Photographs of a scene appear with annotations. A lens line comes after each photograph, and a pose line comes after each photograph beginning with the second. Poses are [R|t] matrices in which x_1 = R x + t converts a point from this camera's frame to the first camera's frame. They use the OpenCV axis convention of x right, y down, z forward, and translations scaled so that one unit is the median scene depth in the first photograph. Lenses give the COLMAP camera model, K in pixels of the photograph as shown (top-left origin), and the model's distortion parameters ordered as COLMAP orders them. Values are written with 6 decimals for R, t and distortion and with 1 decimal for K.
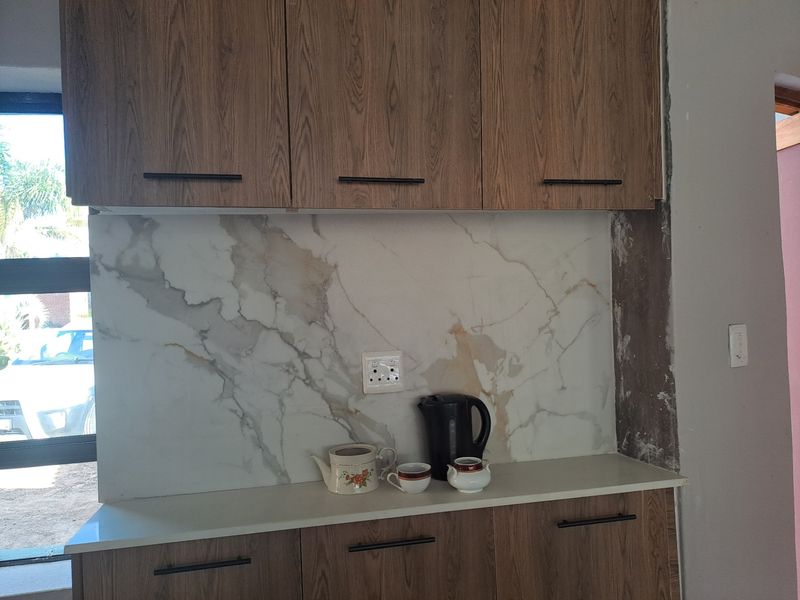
lens RADIAL K [[559.5, 0, 399.5], [0, 559.5, 289.7], [0, 0, 1]] dist [0.052564, -0.000002]
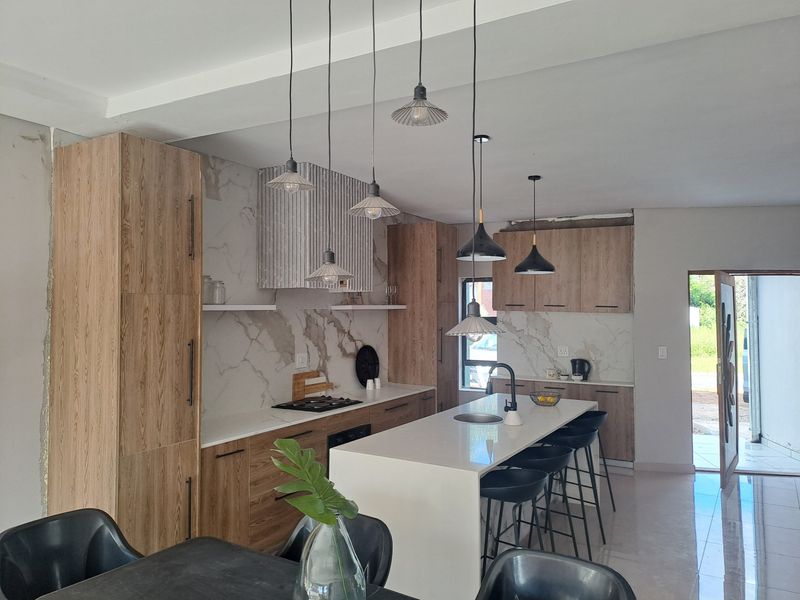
lens RADIAL K [[559.5, 0, 399.5], [0, 559.5, 289.7], [0, 0, 1]] dist [0.052564, -0.000002]
pose [[0.775715, 0.017723, -0.630834, 1.545708], [-0.026635, 0.999634, -0.004668, -0.230096], [0.630521, 0.020424, 0.775904, -2.737865]]
